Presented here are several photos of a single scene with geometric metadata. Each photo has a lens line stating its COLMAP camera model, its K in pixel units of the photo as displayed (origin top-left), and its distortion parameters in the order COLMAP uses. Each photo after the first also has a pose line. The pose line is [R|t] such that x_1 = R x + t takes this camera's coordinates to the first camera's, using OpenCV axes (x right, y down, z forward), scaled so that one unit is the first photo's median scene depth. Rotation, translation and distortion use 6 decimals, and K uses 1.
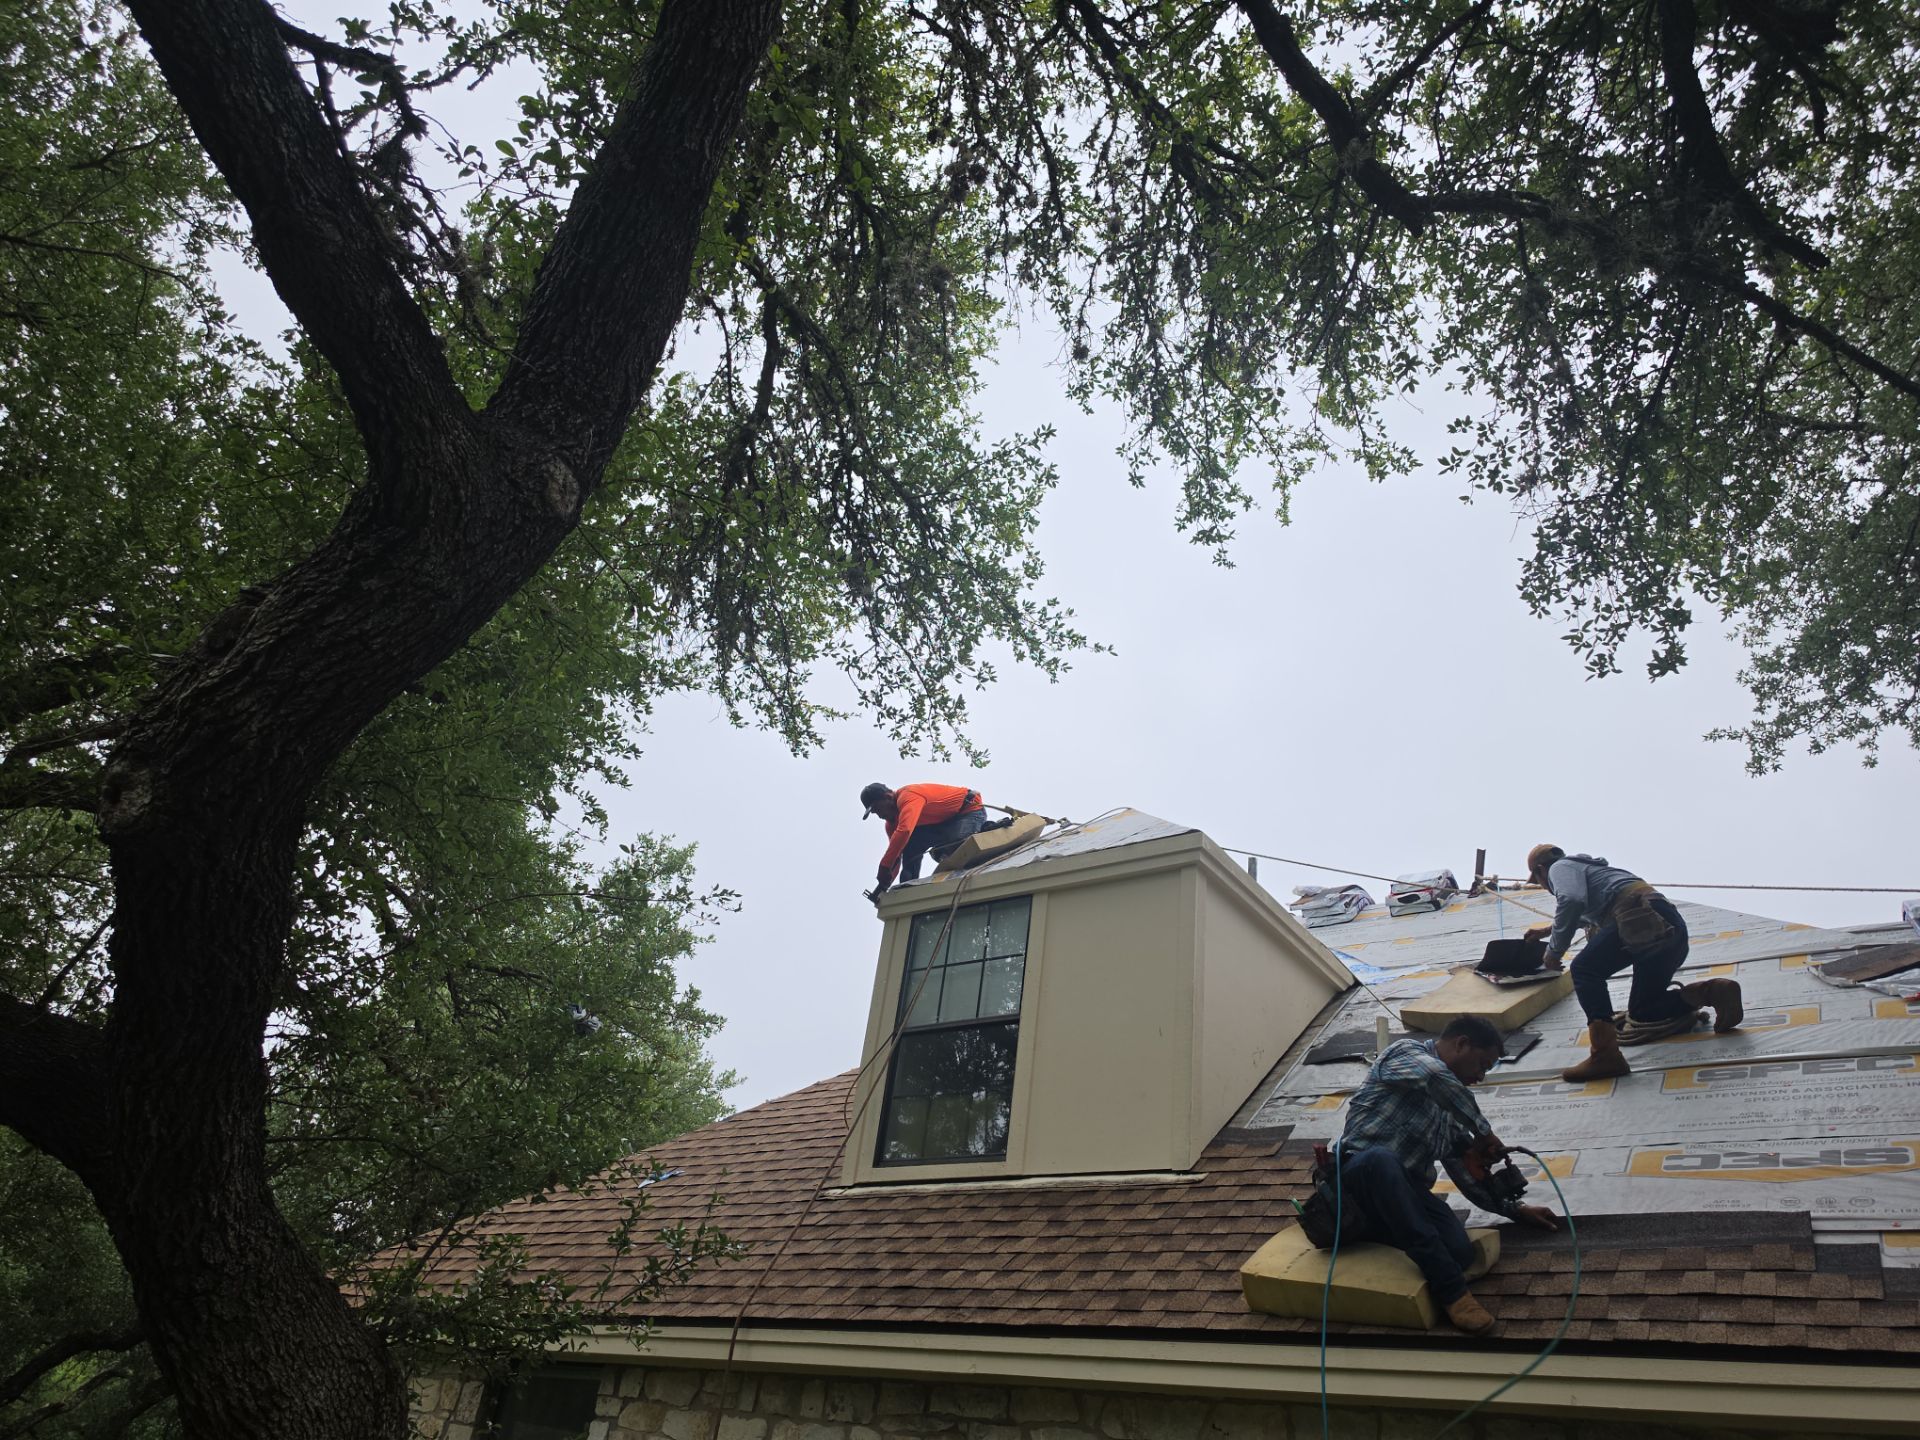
lens RADIAL K [[1317.7, 0, 953.8], [0, 1317.7, 710.4], [0, 0, 1]] dist [0.033451, -0.029865]
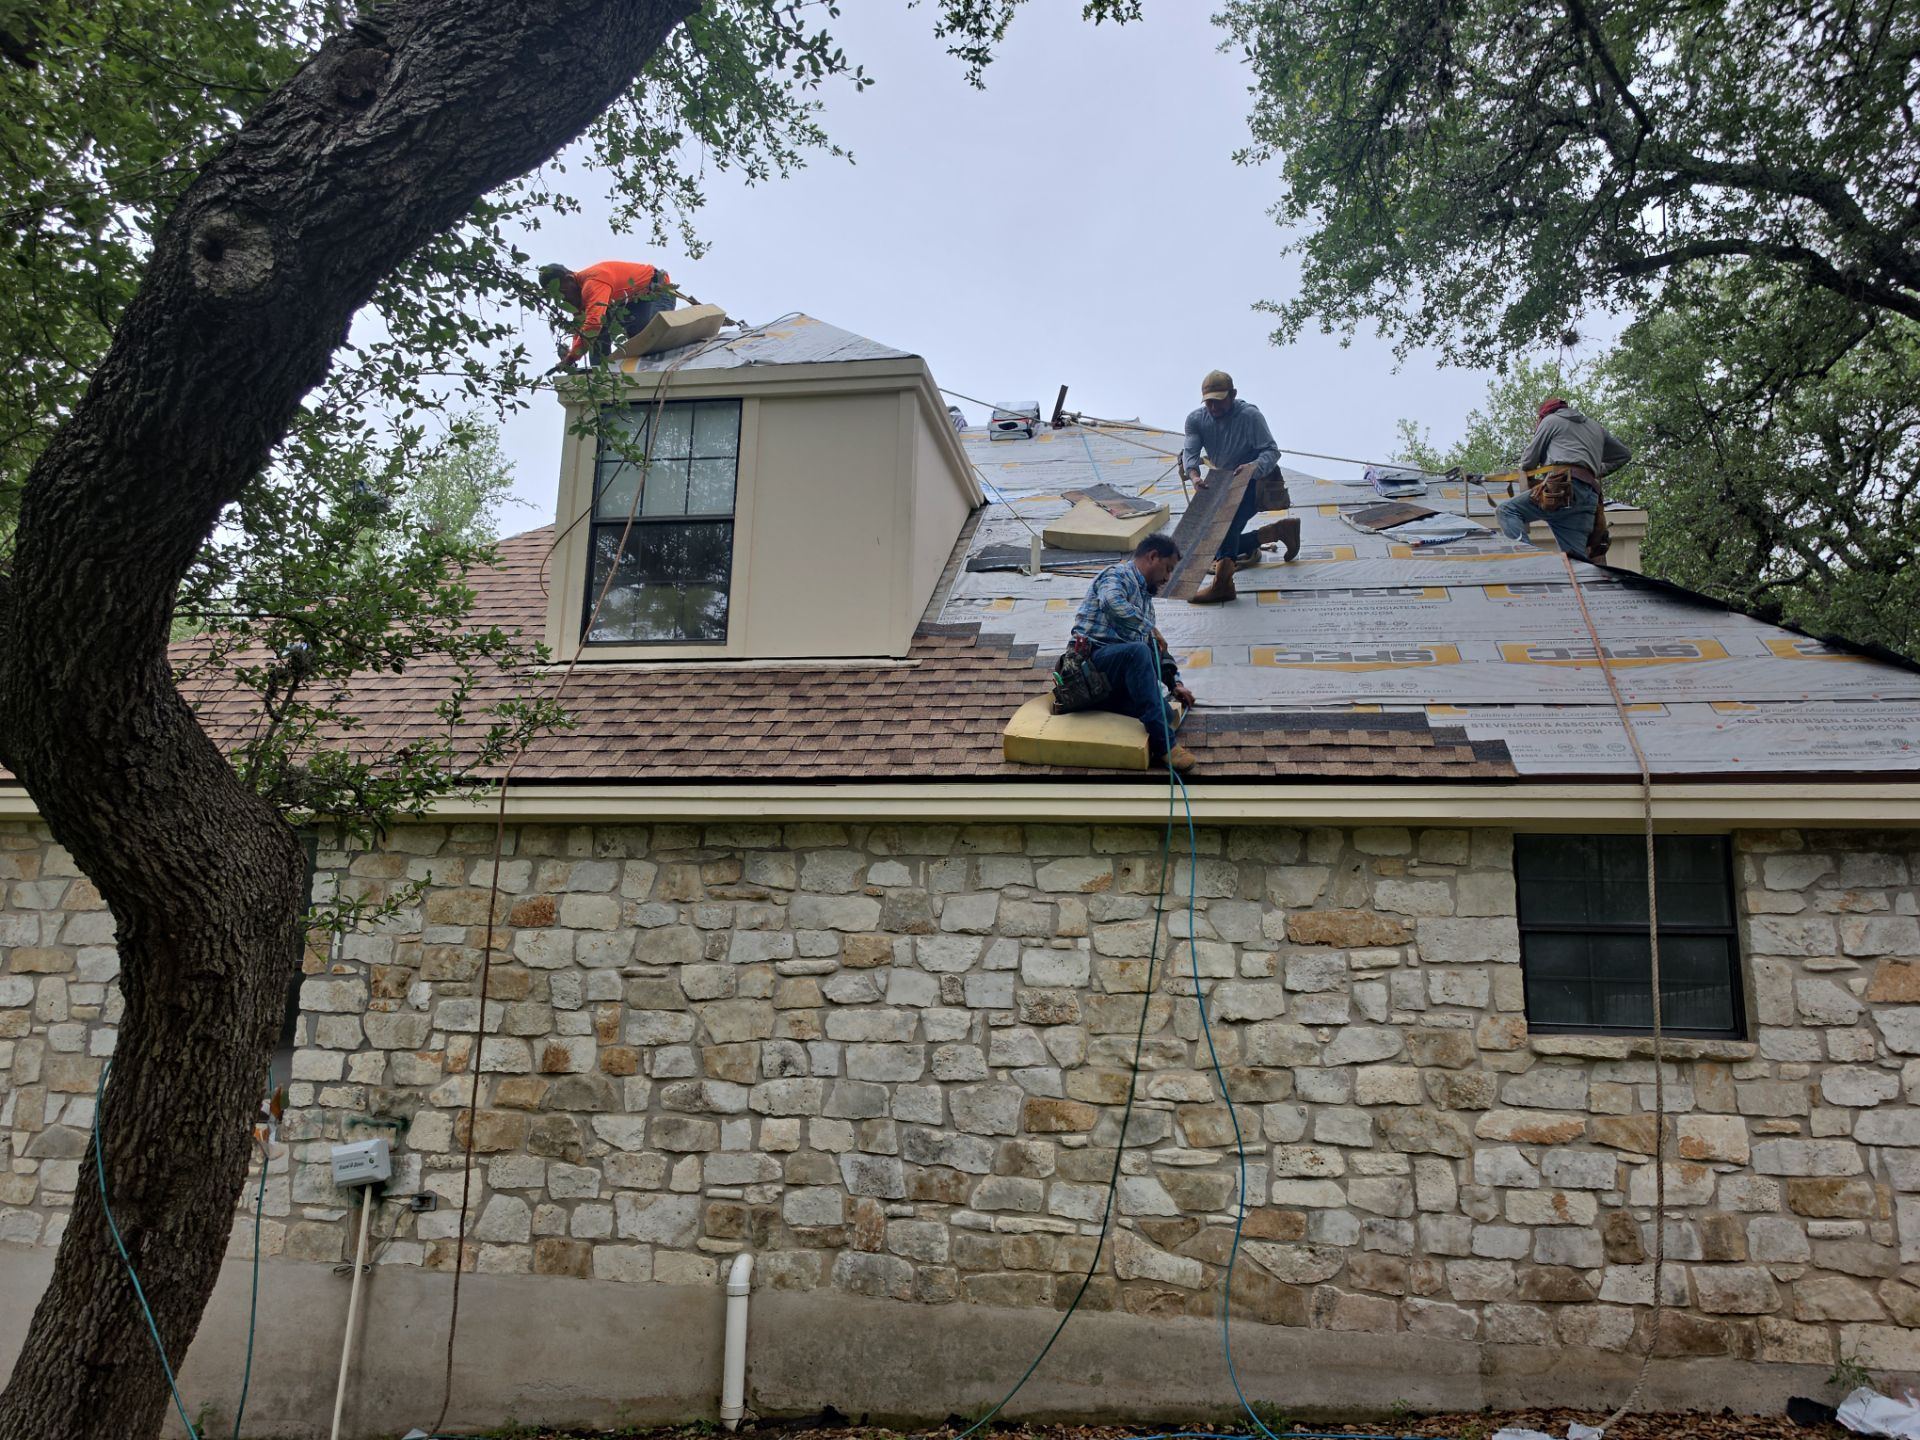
lens RADIAL K [[1347.2, 0, 947.7], [0, 1347.2, 727.7], [0, 0, 1]] dist [0.071879, -0.088450]
pose [[0.898034, -0.008926, 0.439836, -0.317458], [-0.162587, 0.922274, 0.350678, -0.023120], [-0.408780, -0.386433, 0.826782, -0.038752]]
